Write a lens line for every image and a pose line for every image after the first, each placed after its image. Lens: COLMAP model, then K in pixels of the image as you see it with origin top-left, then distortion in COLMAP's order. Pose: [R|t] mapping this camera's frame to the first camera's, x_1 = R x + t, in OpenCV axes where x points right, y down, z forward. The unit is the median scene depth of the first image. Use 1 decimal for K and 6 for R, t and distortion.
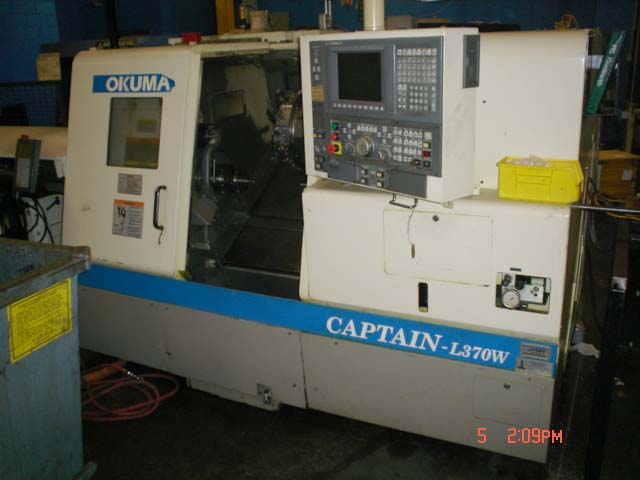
lens RADIAL K [[609.9, 0, 320.0], [0, 609.9, 240.0], [0, 0, 1]] dist [-0.126511, 0.110658]
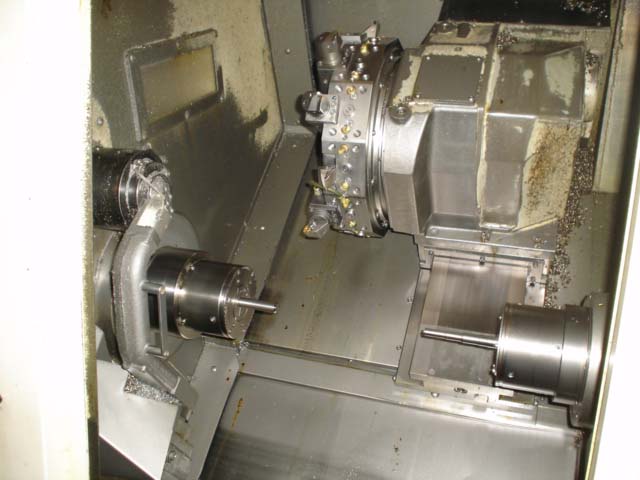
lens RADIAL K [[609.9, 0, 320.0], [0, 609.9, 240.0], [0, 0, 1]] dist [-0.126511, 0.110658]
pose [[0.990259, -0.056569, 0.127227, -0.132223], [0.036852, 0.987647, 0.152302, -0.198246], [-0.134271, -0.146130, 0.980111, 0.695854]]
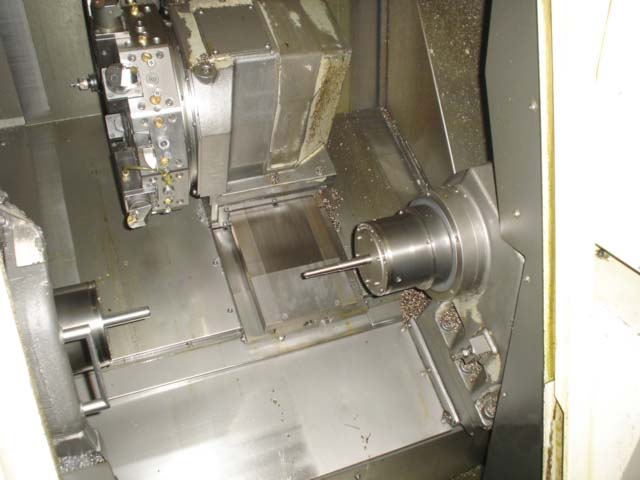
lens RADIAL K [[609.9, 0, 320.0], [0, 609.9, 240.0], [0, 0, 1]] dist [-0.126511, 0.110658]
pose [[0.652608, -0.361358, 0.665976, -0.262529], [0.210977, 0.930851, 0.298336, -0.216710], [-0.727731, -0.054191, 0.683719, 0.770065]]
